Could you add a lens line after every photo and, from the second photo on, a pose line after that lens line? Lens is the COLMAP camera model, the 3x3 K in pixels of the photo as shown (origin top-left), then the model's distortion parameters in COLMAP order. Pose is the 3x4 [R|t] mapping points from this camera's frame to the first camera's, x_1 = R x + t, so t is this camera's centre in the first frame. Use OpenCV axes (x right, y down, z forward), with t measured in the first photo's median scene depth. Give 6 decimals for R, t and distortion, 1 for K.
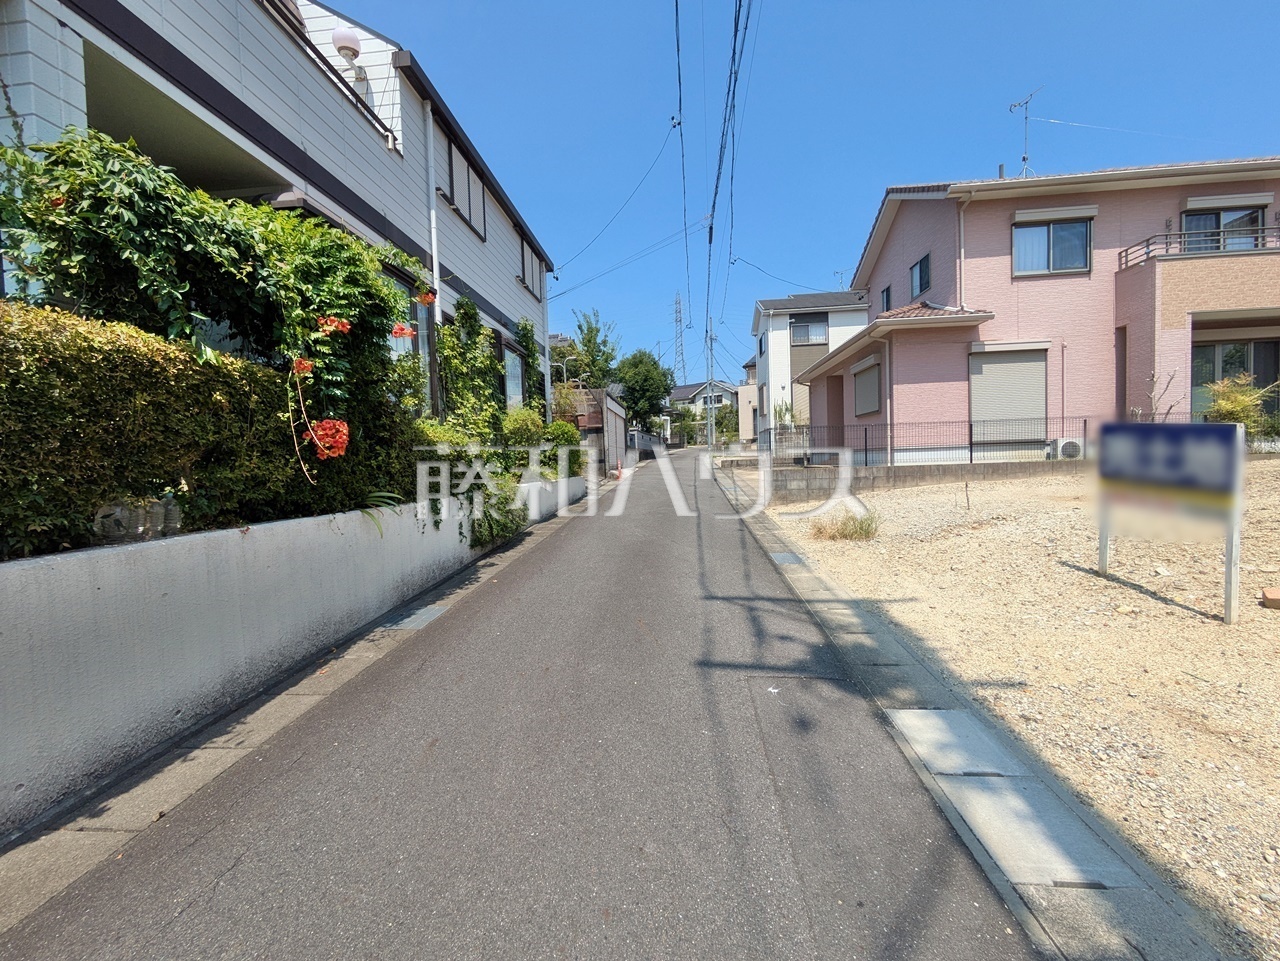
lens RADIAL K [[507.1, 0, 639.2], [0, 507.1, 482.9], [0, 0, 1]] dist [-0.003353, 0.002901]
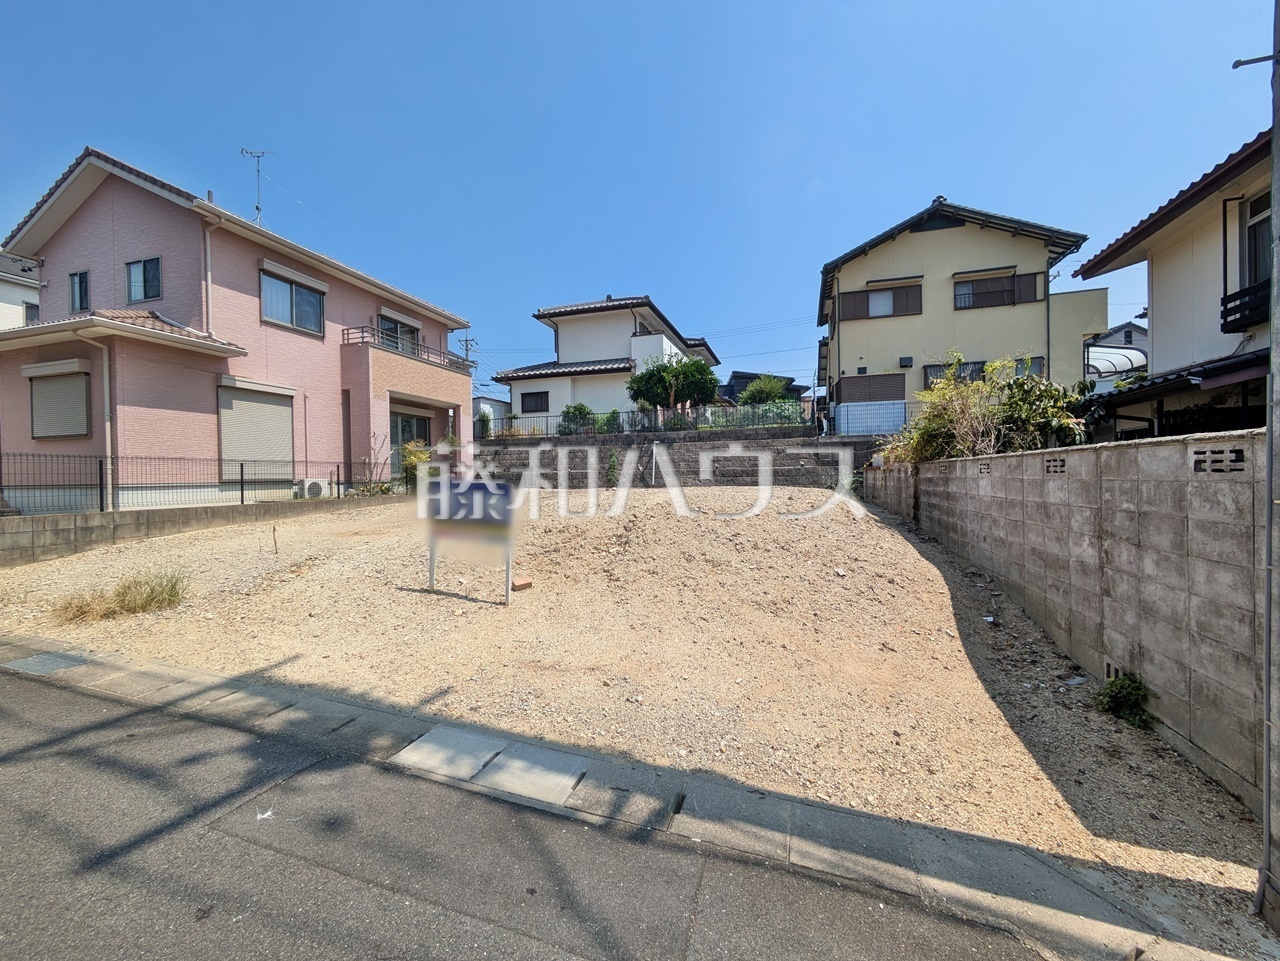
lens RADIAL K [[507.1, 0, 639.2], [0, 507.1, 482.9], [0, 0, 1]] dist [-0.003353, 0.002901]
pose [[0.216244, 0.018152, 0.976171, -0.109781], [0.048465, 0.998395, -0.029302, -0.015150], [-0.975136, 0.053647, 0.215017, 0.069254]]
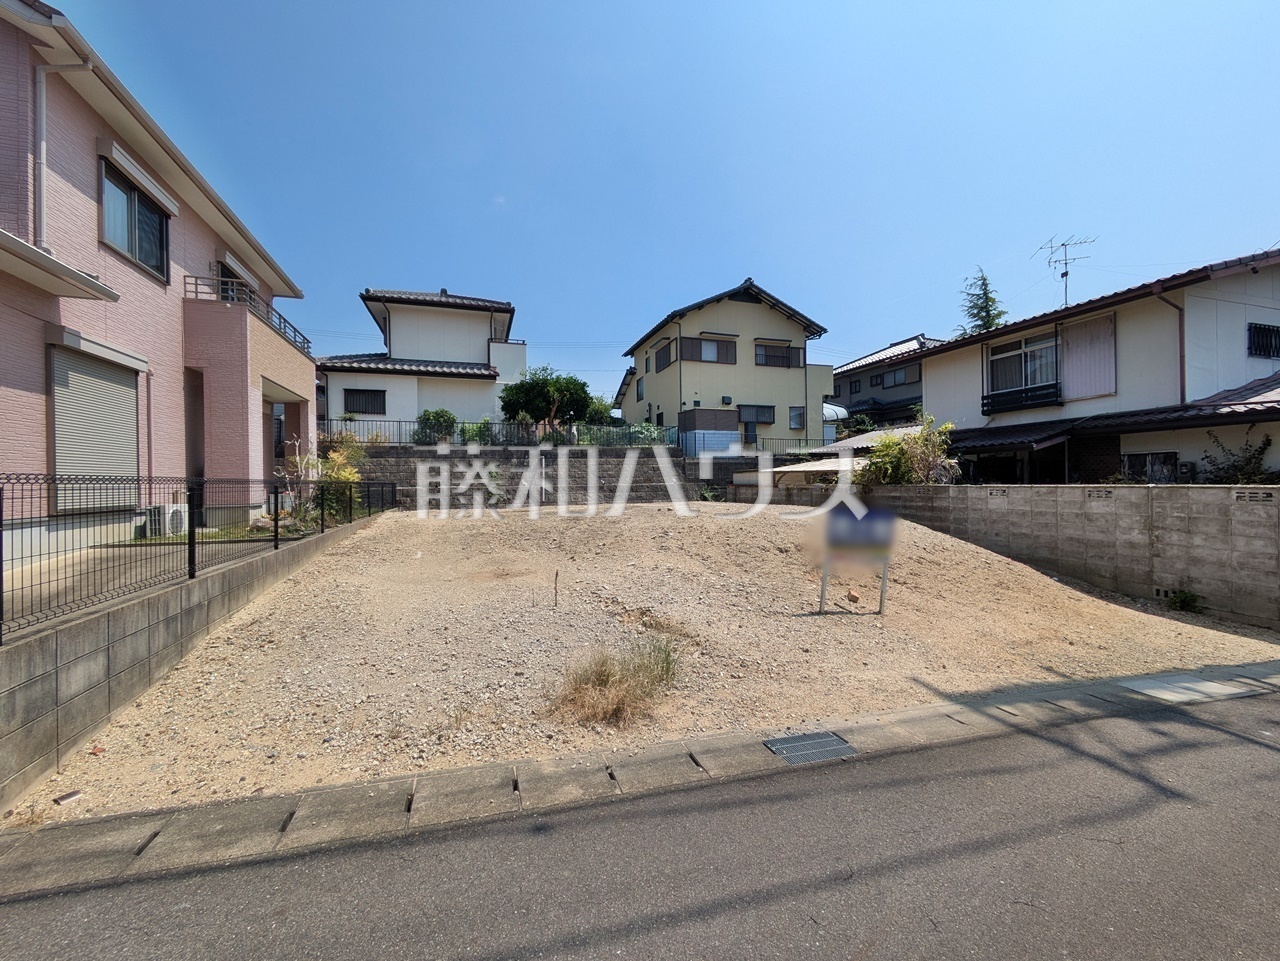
lens RADIAL K [[507.1, 0, 639.2], [0, 507.1, 482.9], [0, 0, 1]] dist [-0.003353, 0.002901]
pose [[-0.392253, 0.036381, 0.919138, -0.085073], [0.065822, 0.997766, -0.011403, -0.082880], [-0.917499, 0.056027, -0.393771, 0.829818]]
